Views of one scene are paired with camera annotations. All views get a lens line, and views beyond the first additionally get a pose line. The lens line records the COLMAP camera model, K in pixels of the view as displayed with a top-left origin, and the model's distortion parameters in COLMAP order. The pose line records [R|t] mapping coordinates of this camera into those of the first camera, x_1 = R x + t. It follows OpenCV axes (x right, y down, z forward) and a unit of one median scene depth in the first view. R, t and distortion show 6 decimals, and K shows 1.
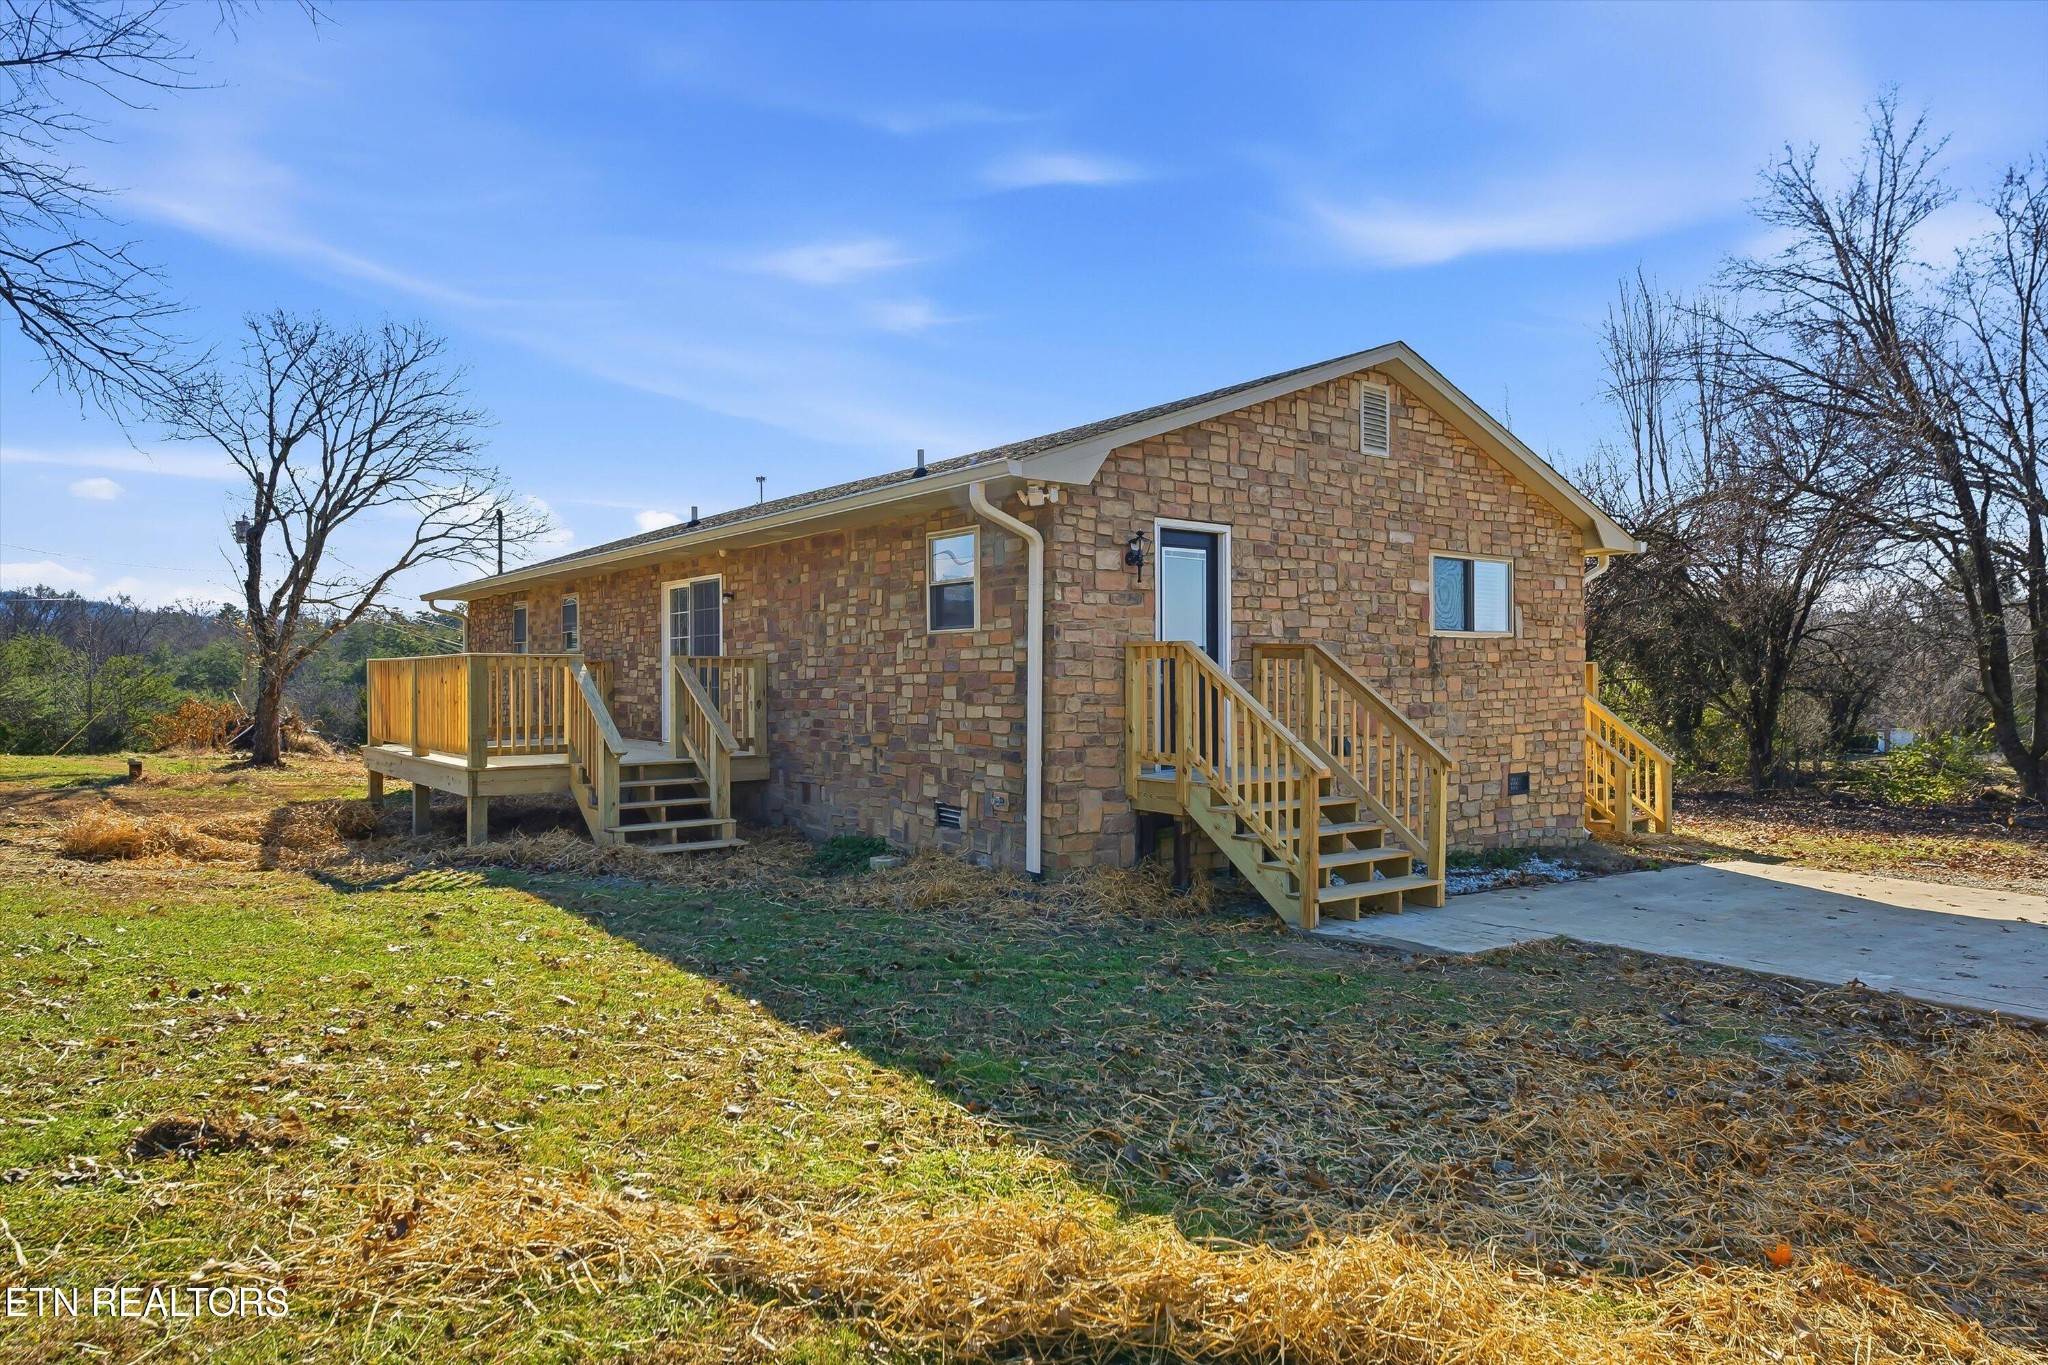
lens RADIAL K [[1180.0, 0, 993.1], [0, 1180.0, 683.9], [0, 0, 1]] dist [0.007409, 0.001442]
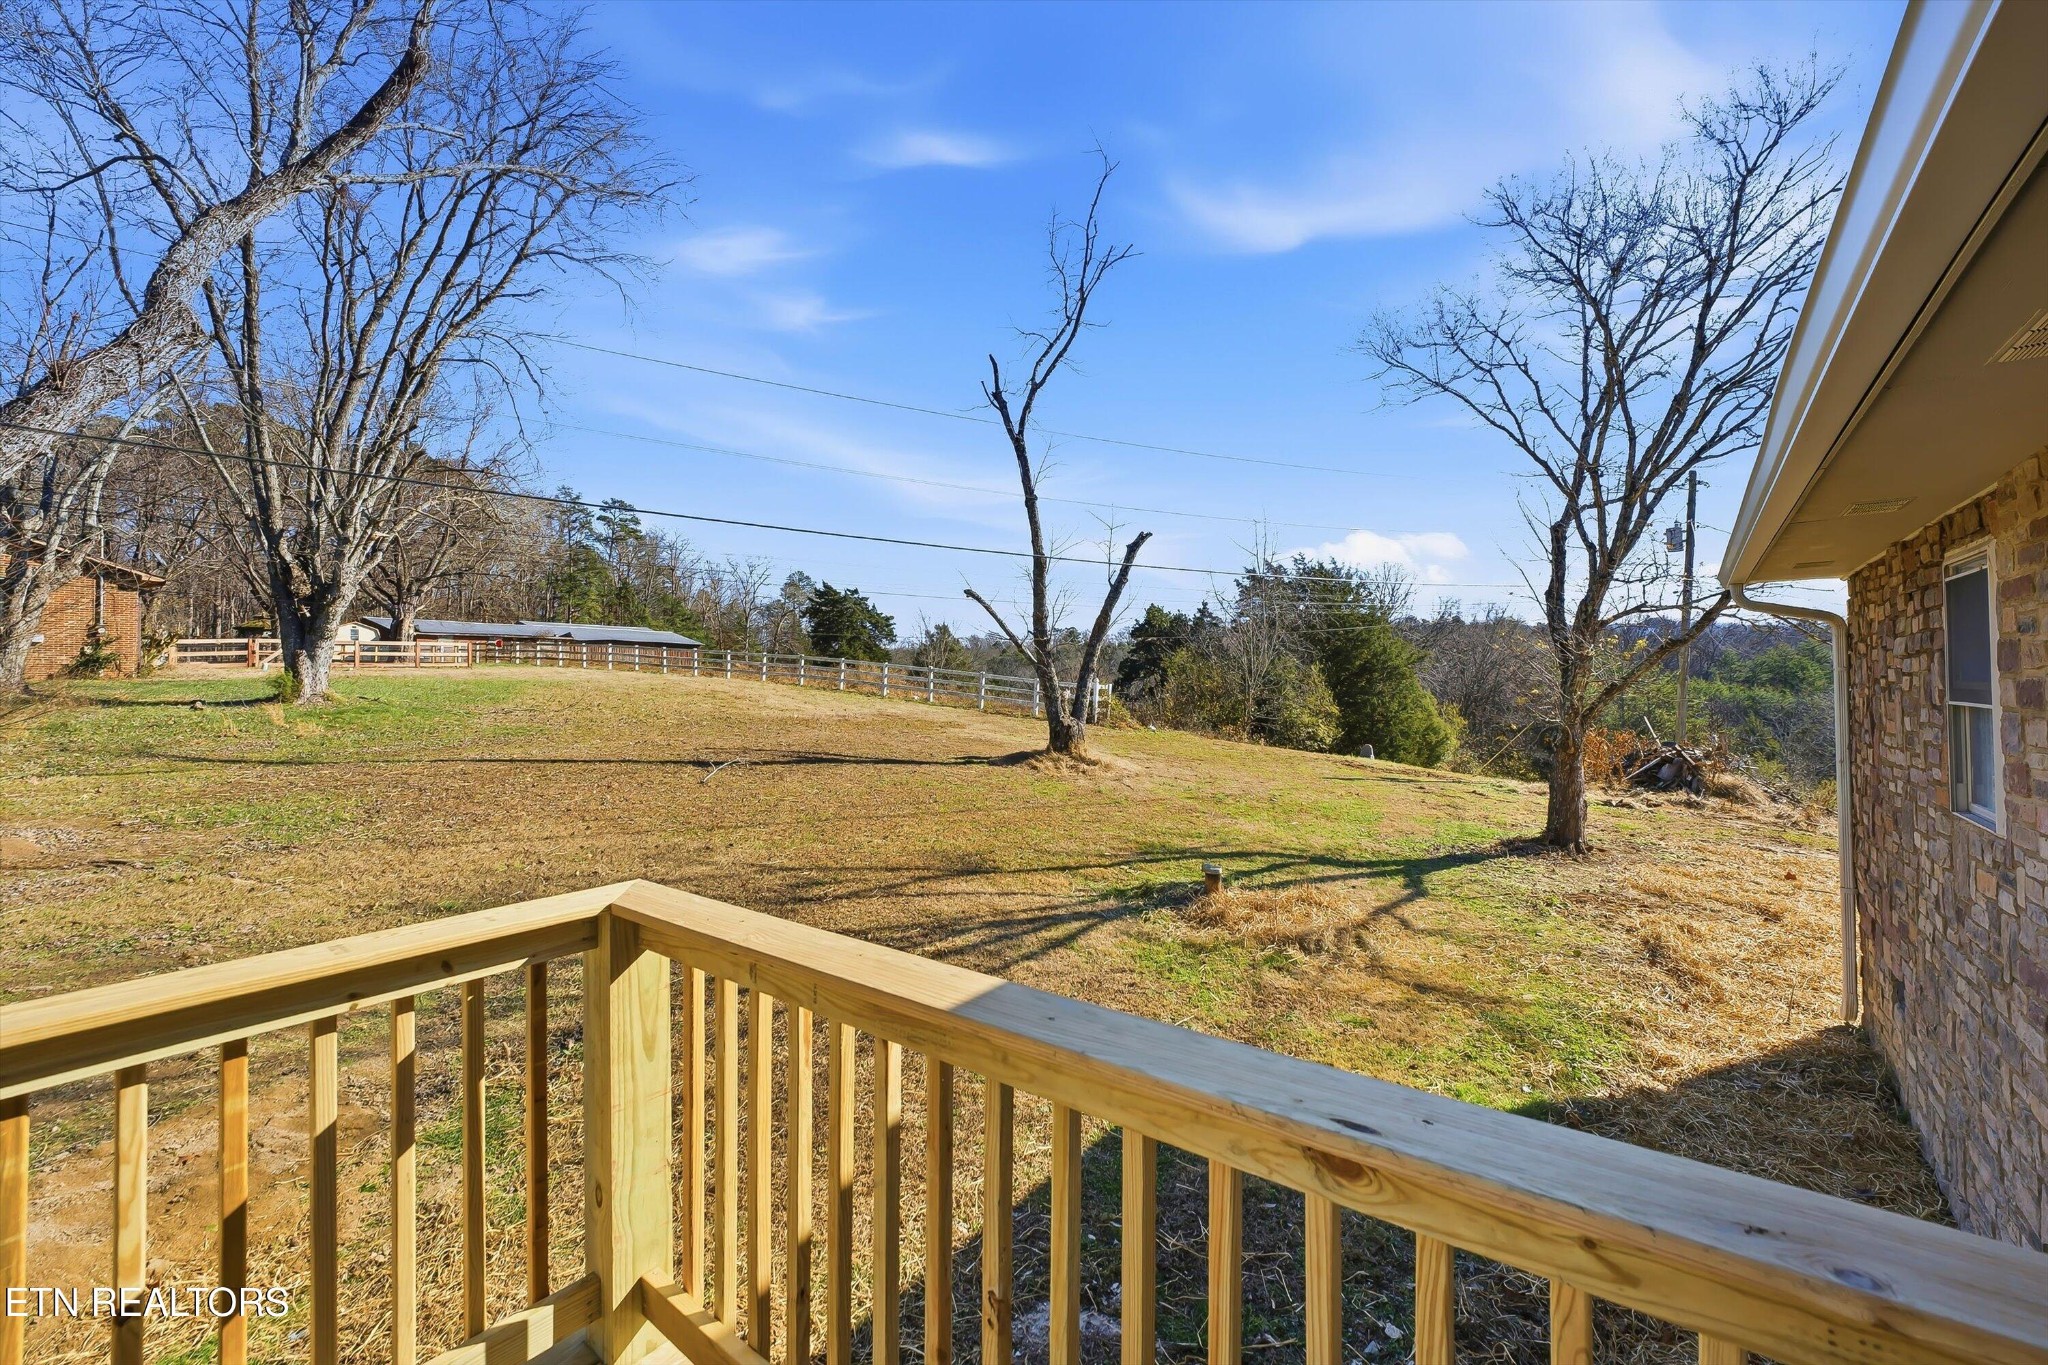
lens RADIAL K [[840.6, 0, 1017.0], [0, 840.6, 669.1], [0, 0, 1]] dist [-0.014071, 0.000050]
pose [[0.236454, -0.014306, -0.971537, -0.348859], [0.000819, 0.999894, -0.014524, -0.051134], [0.971642, 0.002638, 0.236440, 0.960145]]
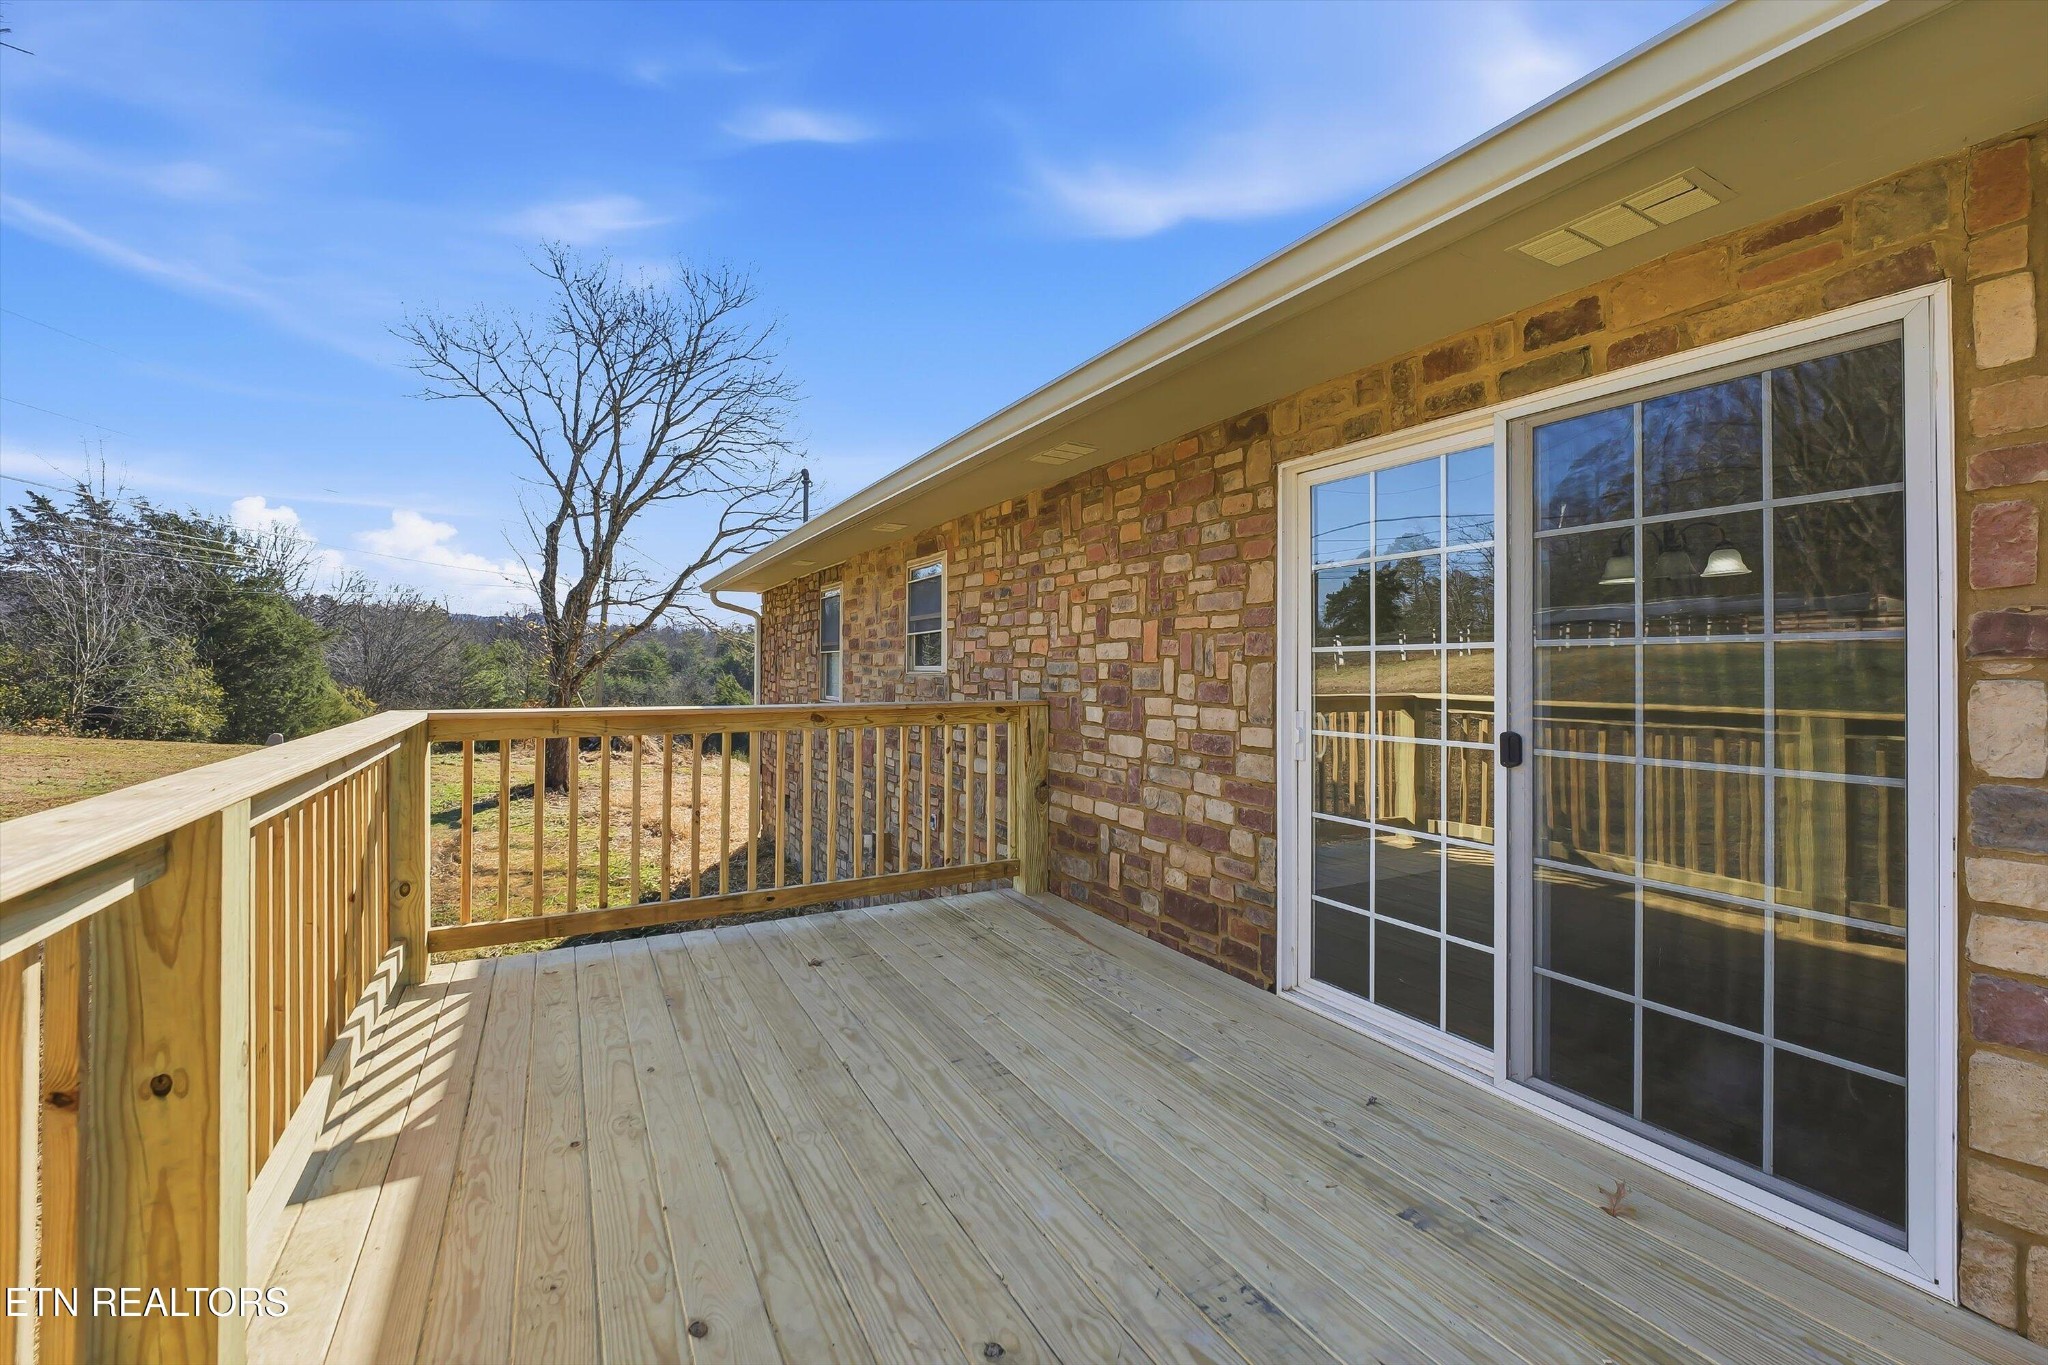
lens RADIAL K [[840.6, 0, 1017.0], [0, 840.6, 669.1], [0, 0, 1]] dist [-0.014071, 0.000050]
pose [[0.986967, 0.008198, -0.160712, -0.300475], [-0.009415, 0.999932, -0.006811, -0.030519], [0.160646, 0.008236, 0.986978, 0.749969]]
